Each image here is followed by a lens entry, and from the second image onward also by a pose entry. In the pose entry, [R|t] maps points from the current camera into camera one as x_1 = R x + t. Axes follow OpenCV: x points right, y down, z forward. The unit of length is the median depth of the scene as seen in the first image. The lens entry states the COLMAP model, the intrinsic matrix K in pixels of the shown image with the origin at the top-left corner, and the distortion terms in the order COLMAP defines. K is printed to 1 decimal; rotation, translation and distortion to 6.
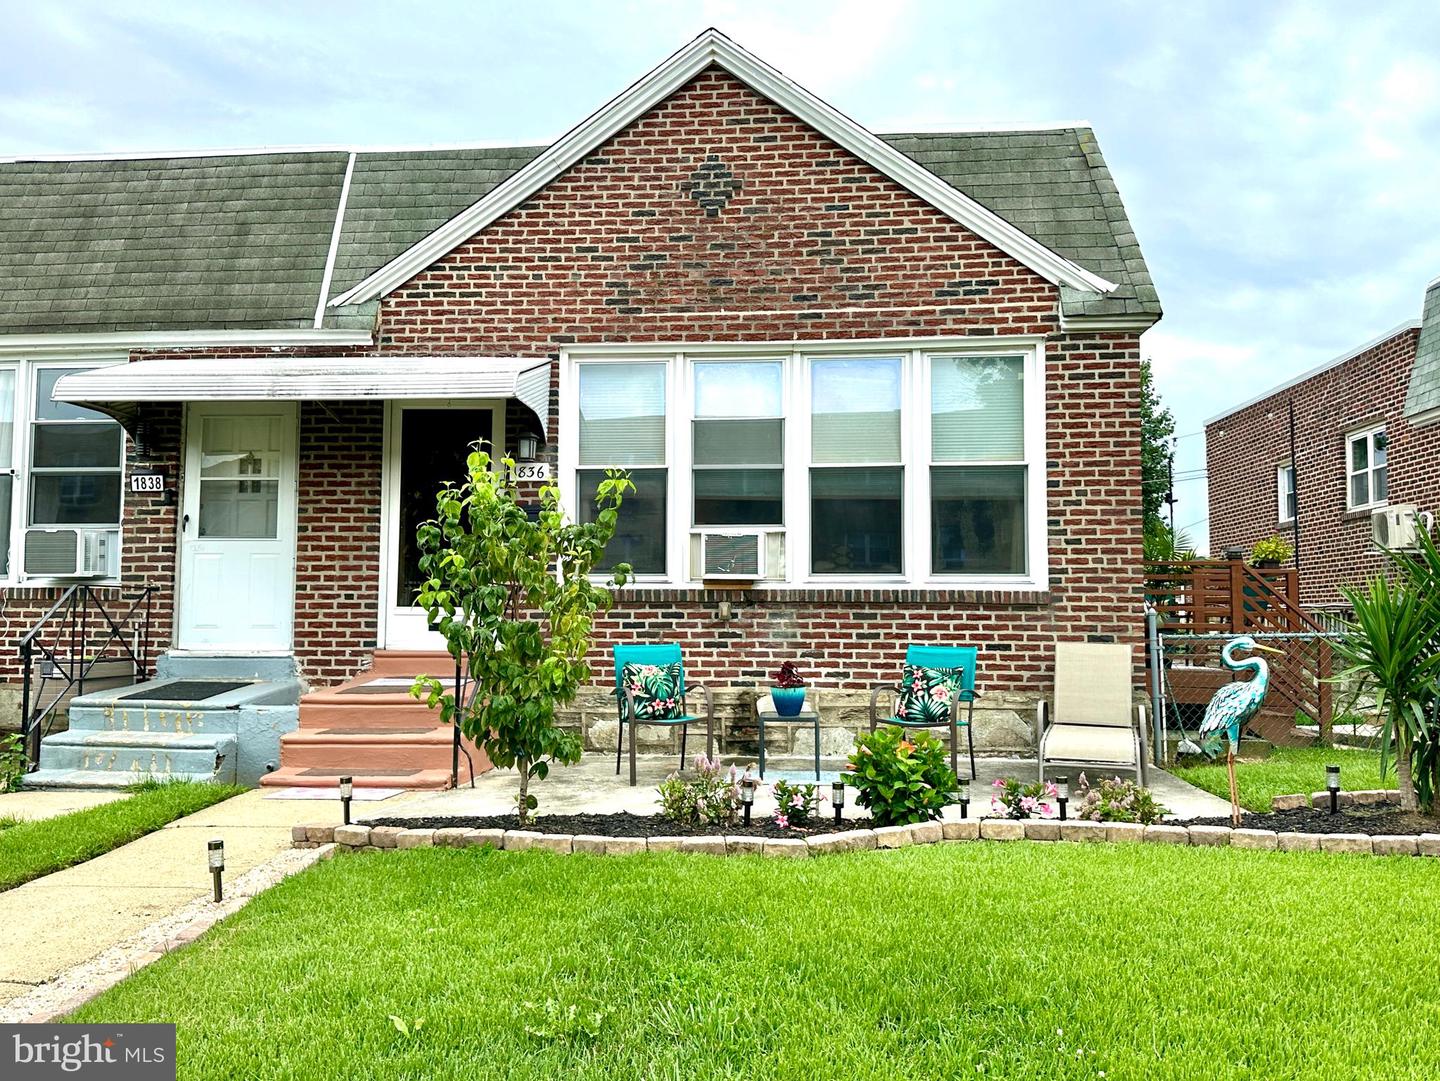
lens RADIAL K [[1277.3, 0, 716.5], [0, 1277.3, 548.4], [0, 0, 1]] dist [0.097146, 0.032158]
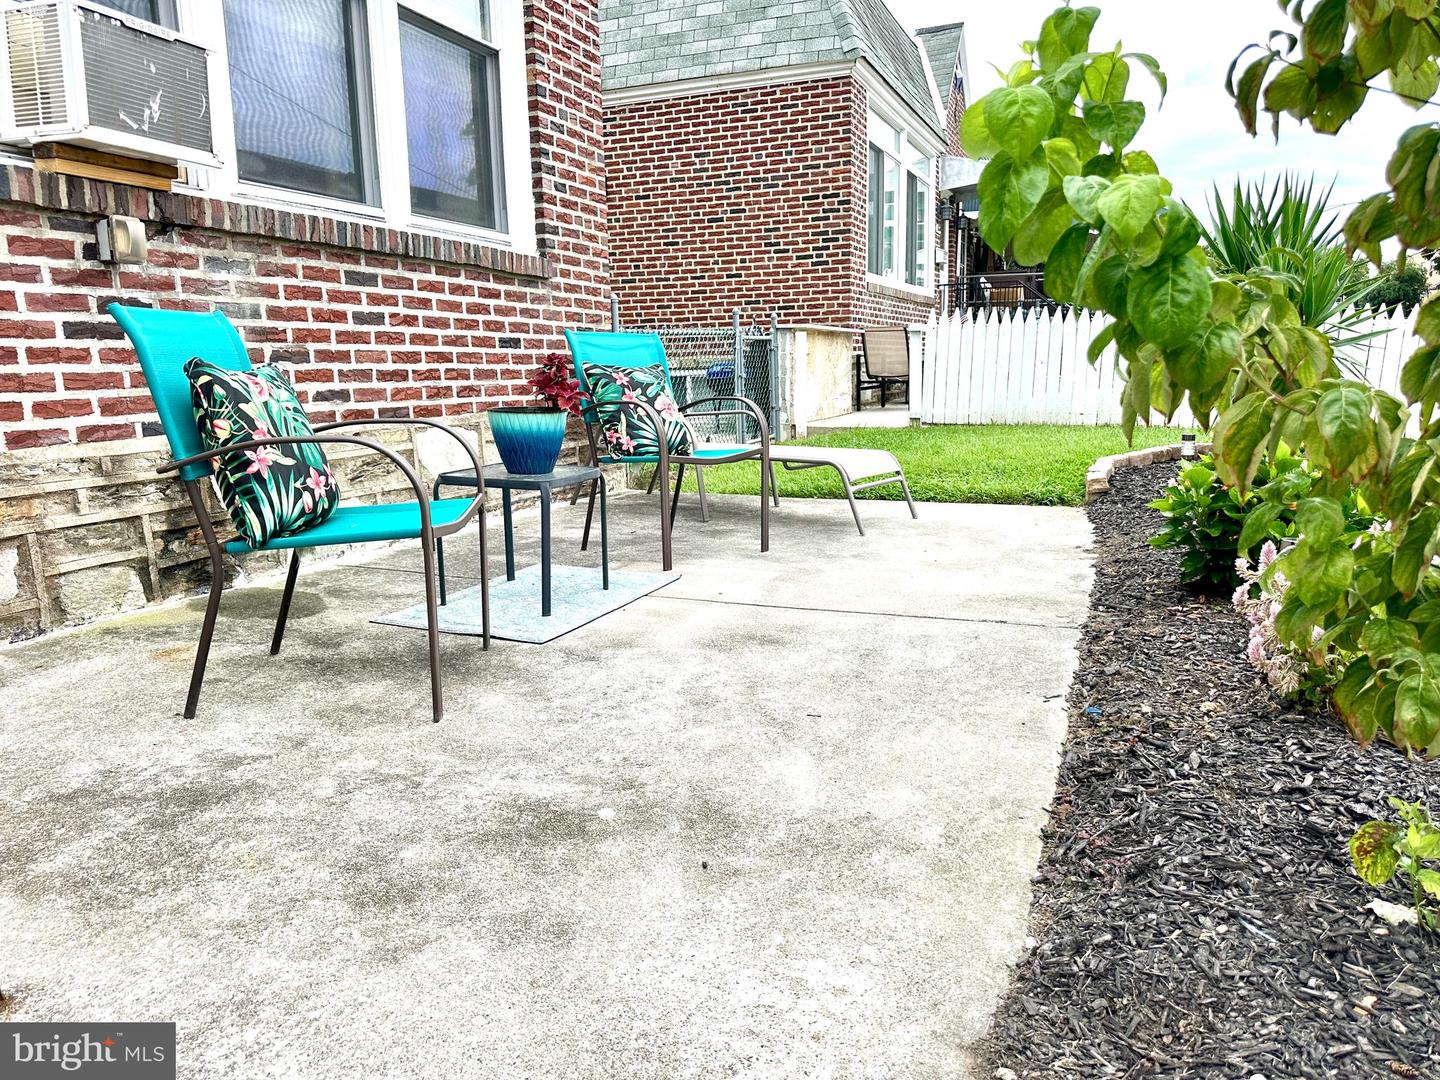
lens RADIAL K [[1026.1, 0, 725.3], [0, 1026.1, 544.0], [0, 0, 1]] dist [0.060200, -0.064965]
pose [[0.278778, -0.173942, 0.944472, -0.249445], [-0.036051, 0.980872, 0.191287, 0.070807], [-0.959679, -0.087376, 0.267175, 0.720857]]
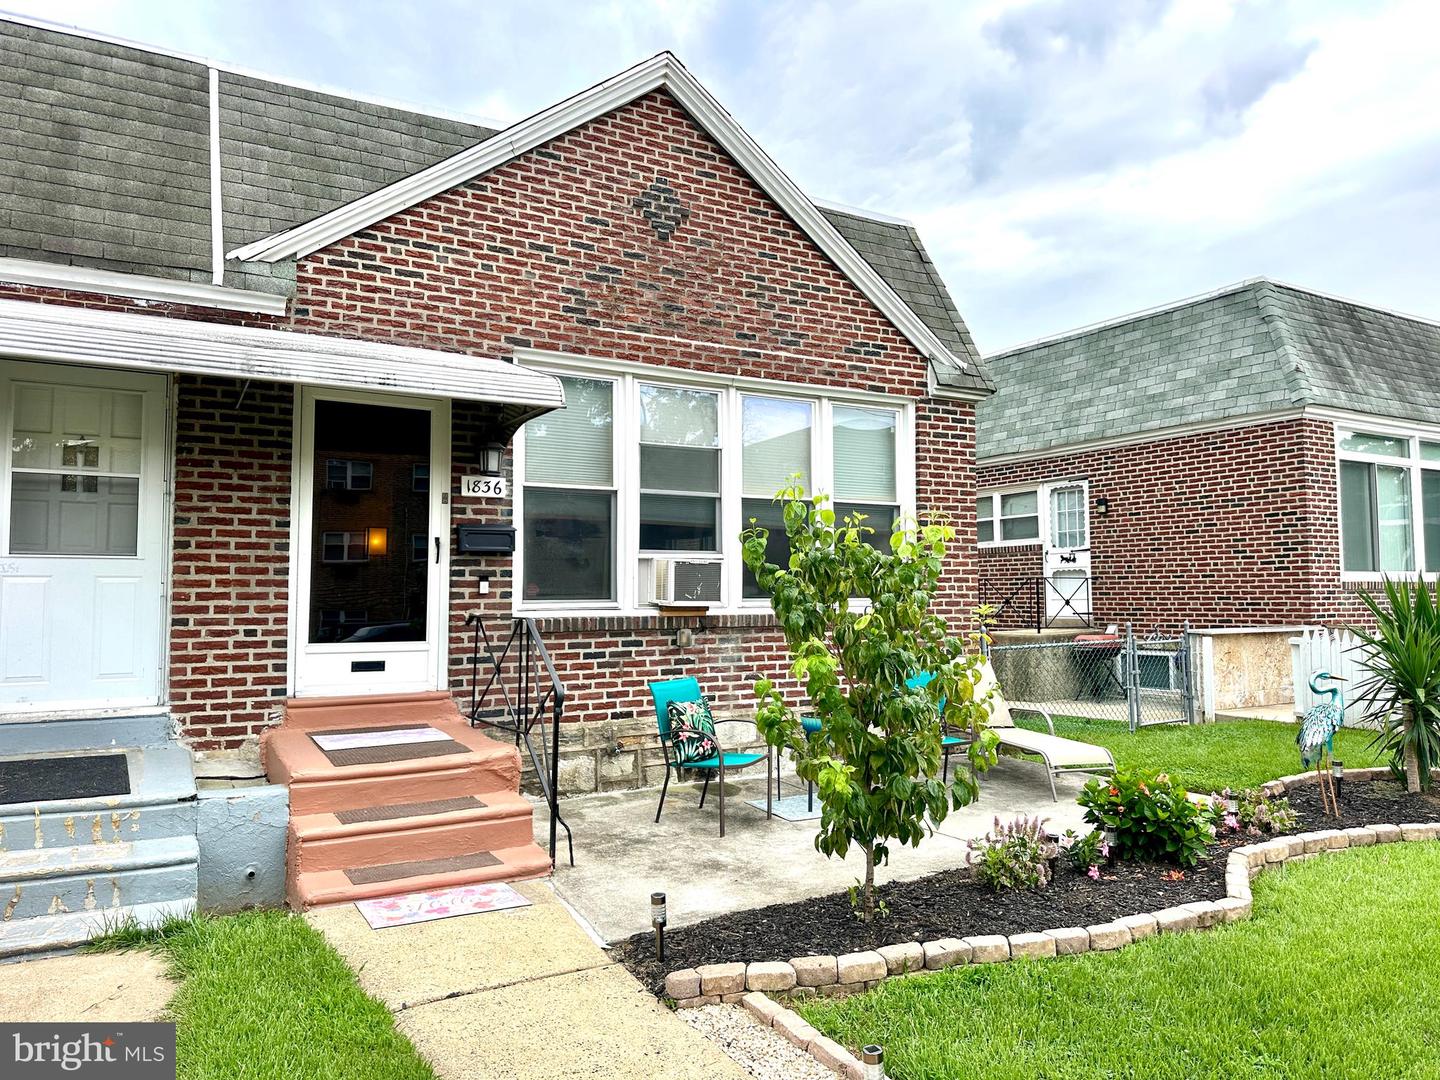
lens RADIAL K [[1026.1, 0, 727.6], [0, 1026.1, 547.6], [0, 0, 1]] dist [0.060200, -0.064965]
pose [[0.805730, 0.019818, 0.591952, -0.435152], [-0.028556, 0.999578, 0.005404, -0.026661], [-0.591595, -0.021258, 0.805955, 0.327602]]
